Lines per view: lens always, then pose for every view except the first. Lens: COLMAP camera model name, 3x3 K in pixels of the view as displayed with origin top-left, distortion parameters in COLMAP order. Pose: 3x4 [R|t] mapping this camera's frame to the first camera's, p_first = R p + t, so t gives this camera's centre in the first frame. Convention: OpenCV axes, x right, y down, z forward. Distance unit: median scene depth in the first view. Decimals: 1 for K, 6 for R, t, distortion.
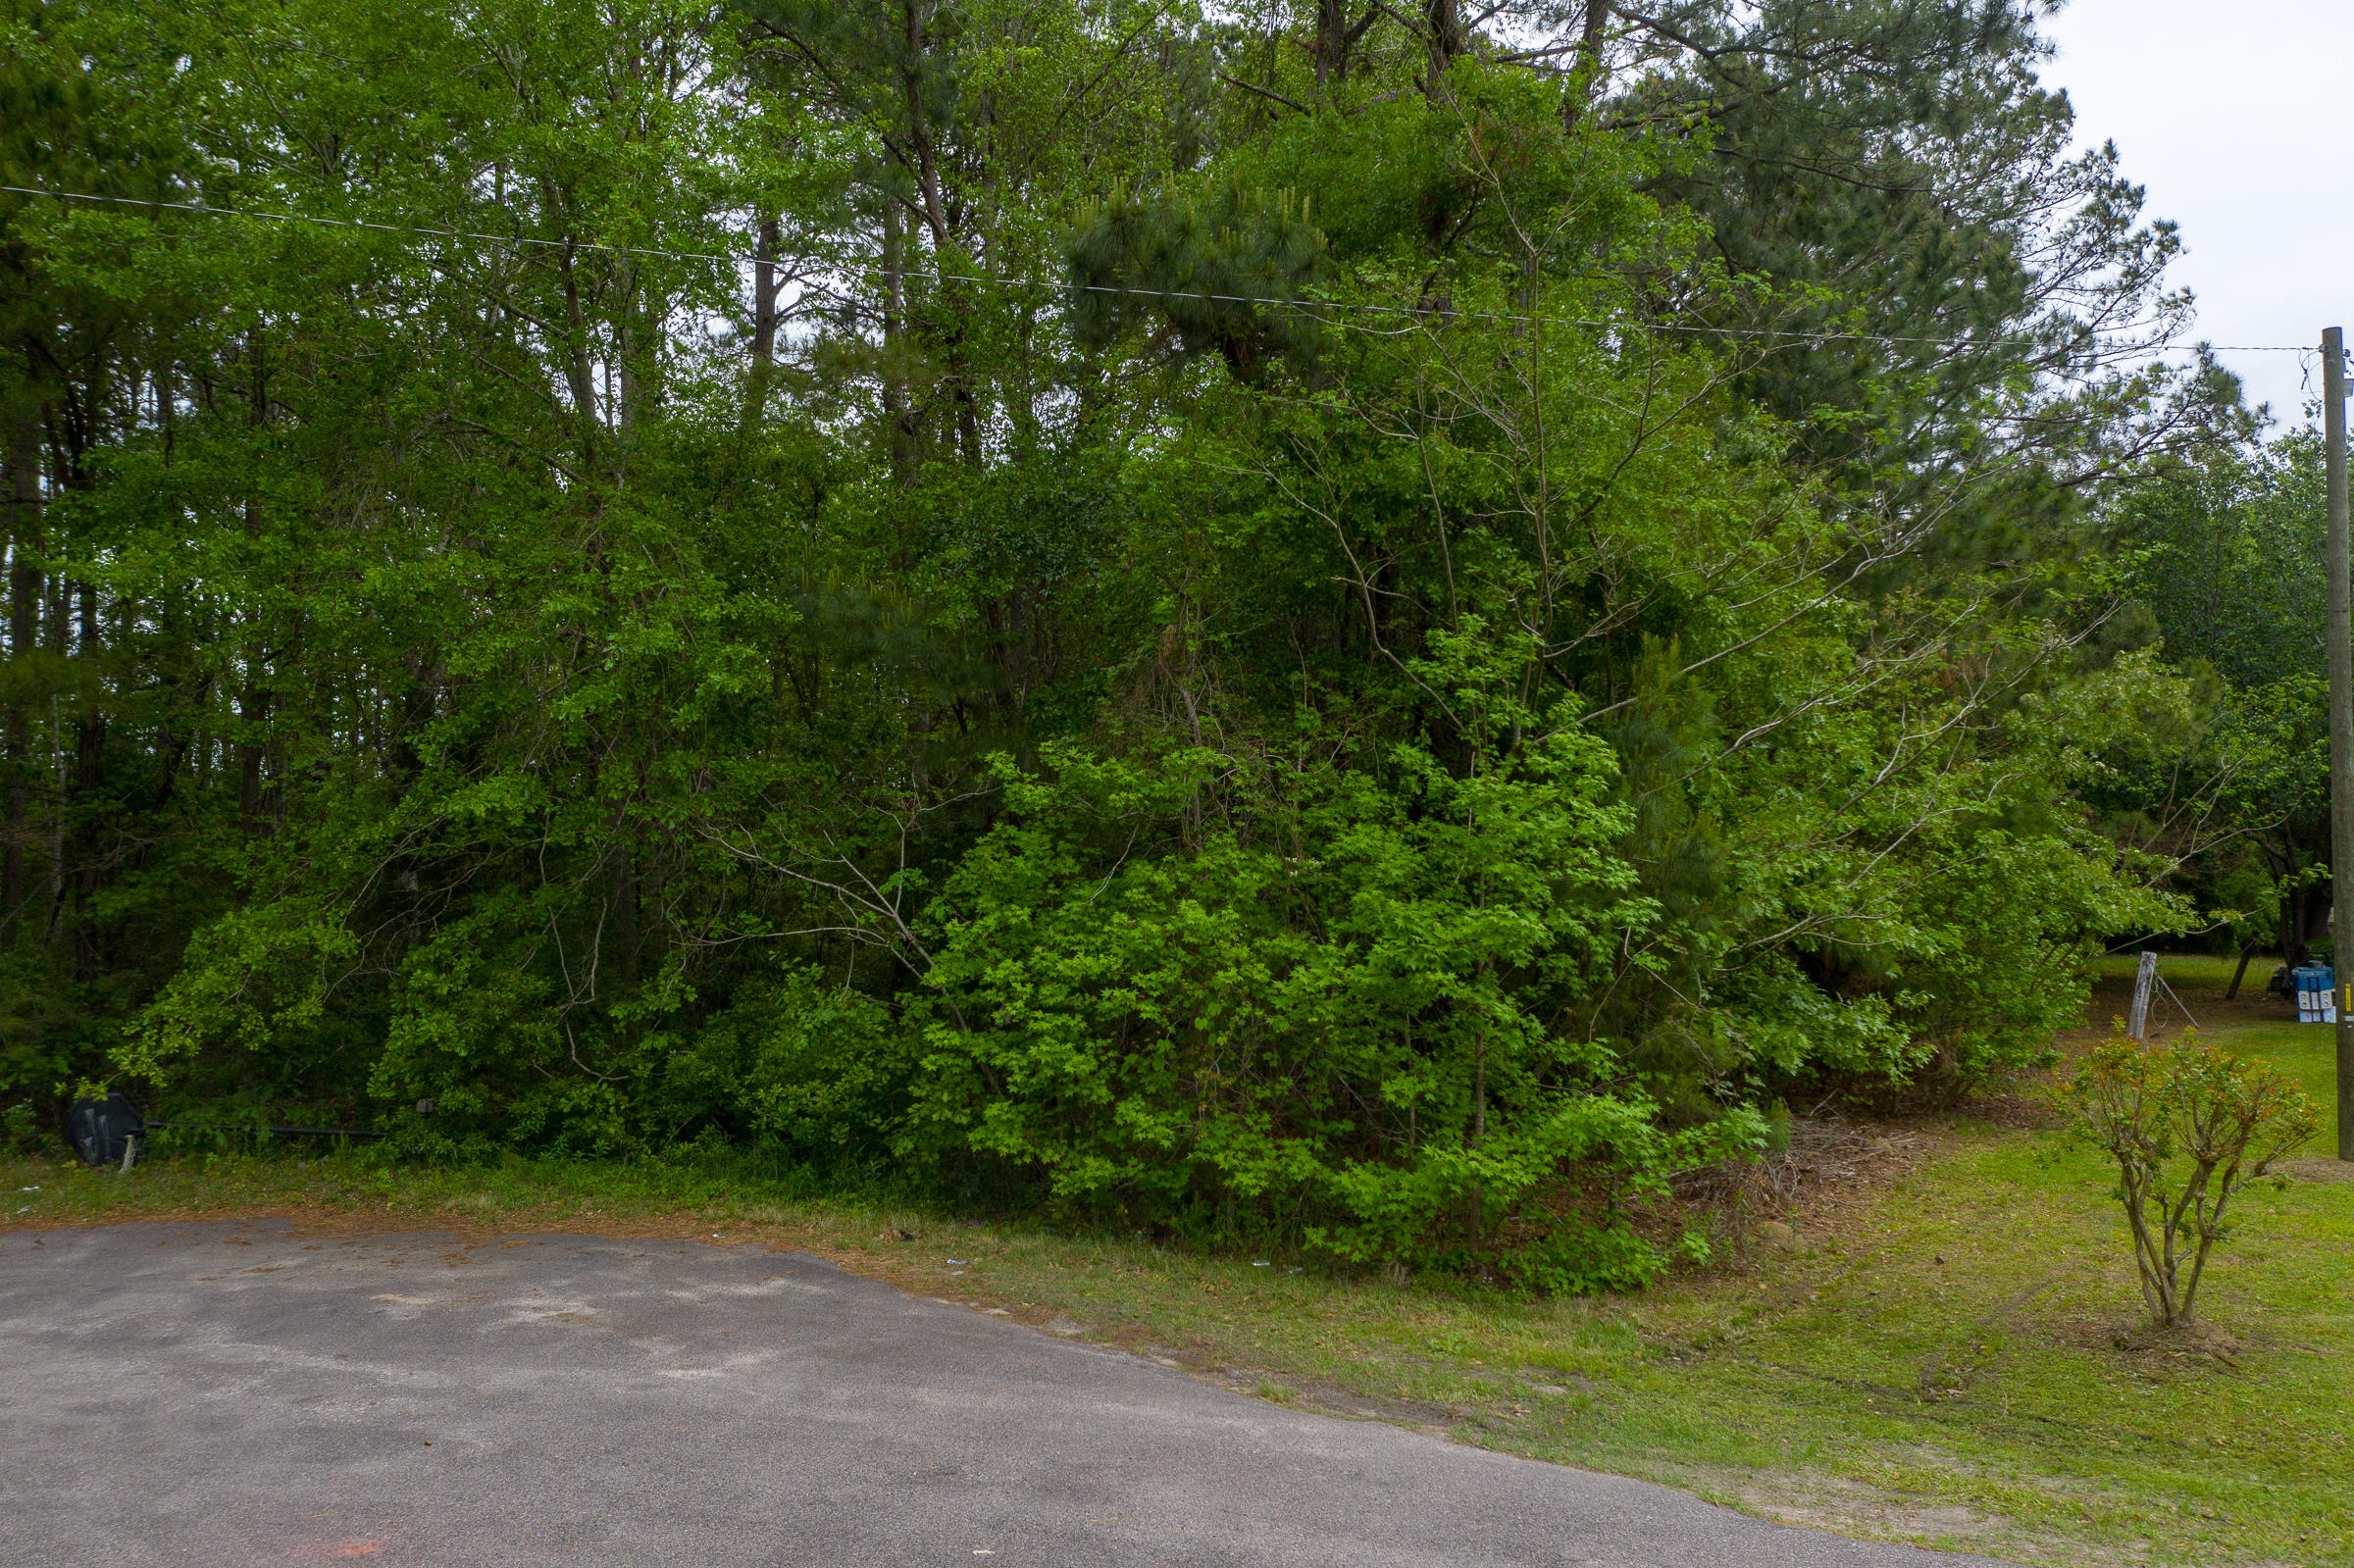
lens RADIAL K [[1897.0, 0, 1124.7], [0, 1897.0, 785.4], [0, 0, 1]] dist [-0.001887, -0.000714]
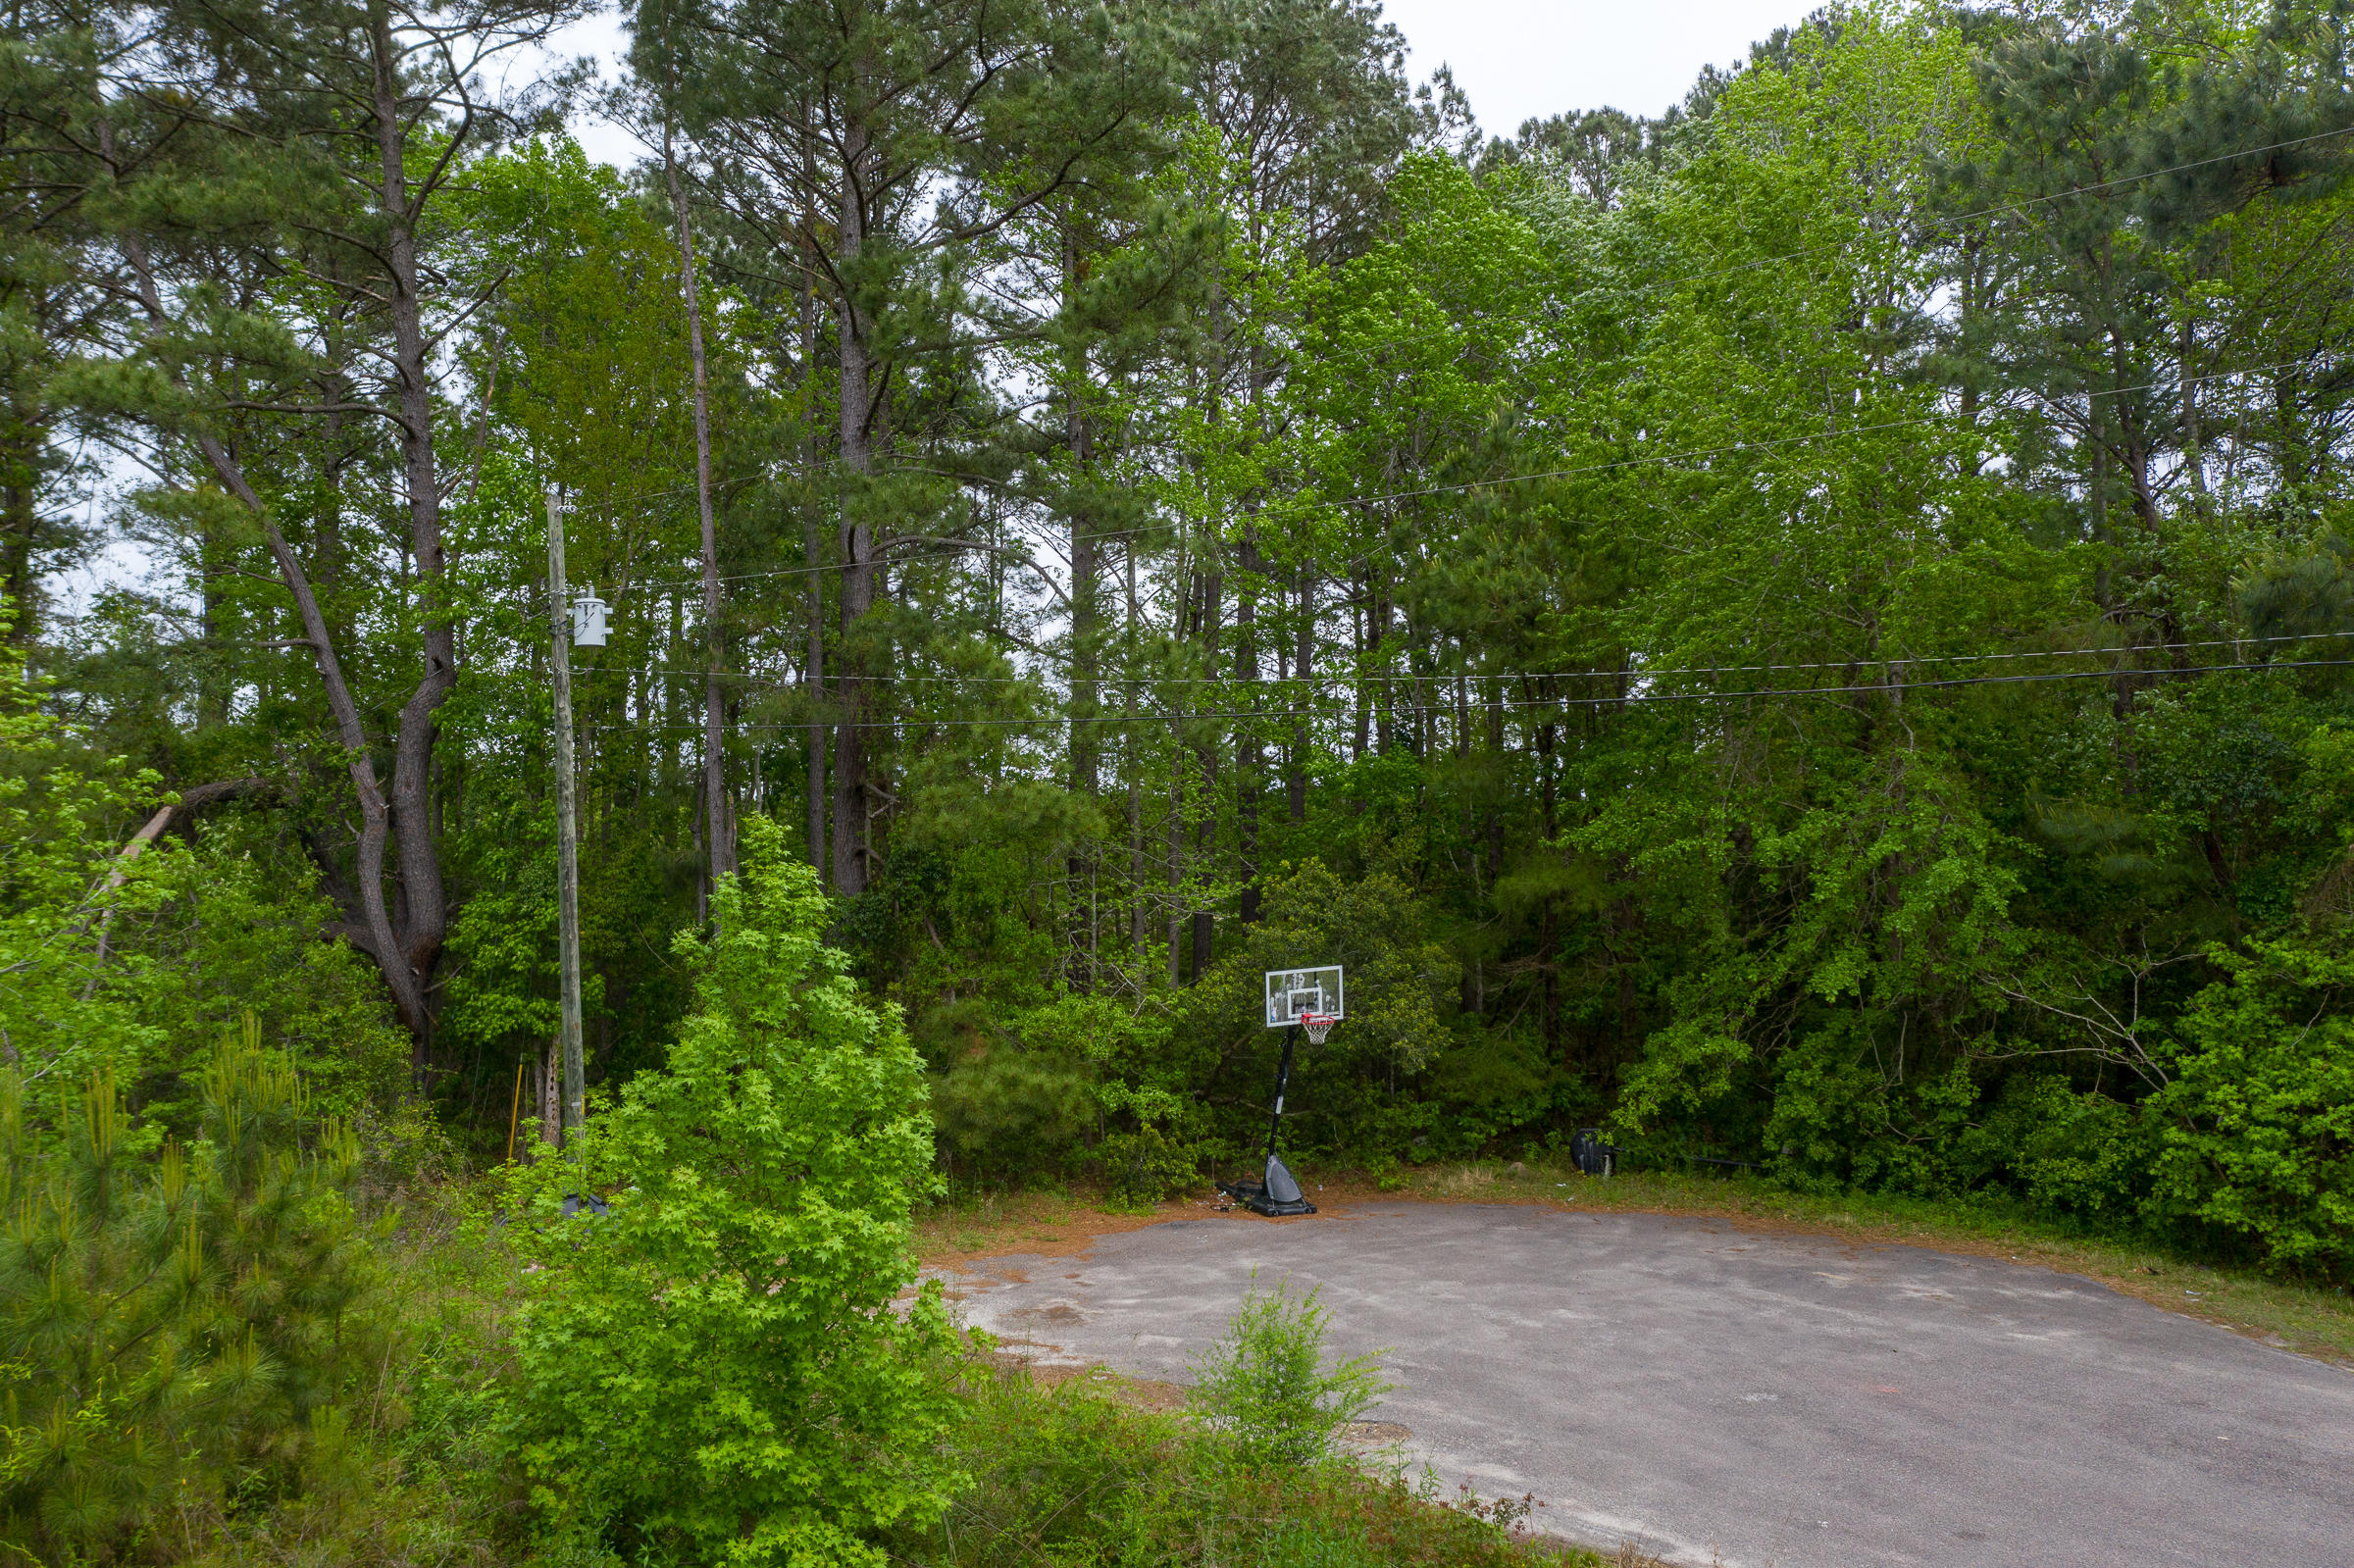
lens RADIAL K [[1897.0, 0, 1124.7], [0, 1897.0, 785.4], [0, 0, 1]] dist [-0.001887, -0.000714]
pose [[0.834426, -0.027923, -0.550413, 0.039244], [0.029754, 0.999542, -0.005602, -0.153036], [0.550317, -0.011703, 0.834874, -0.653201]]
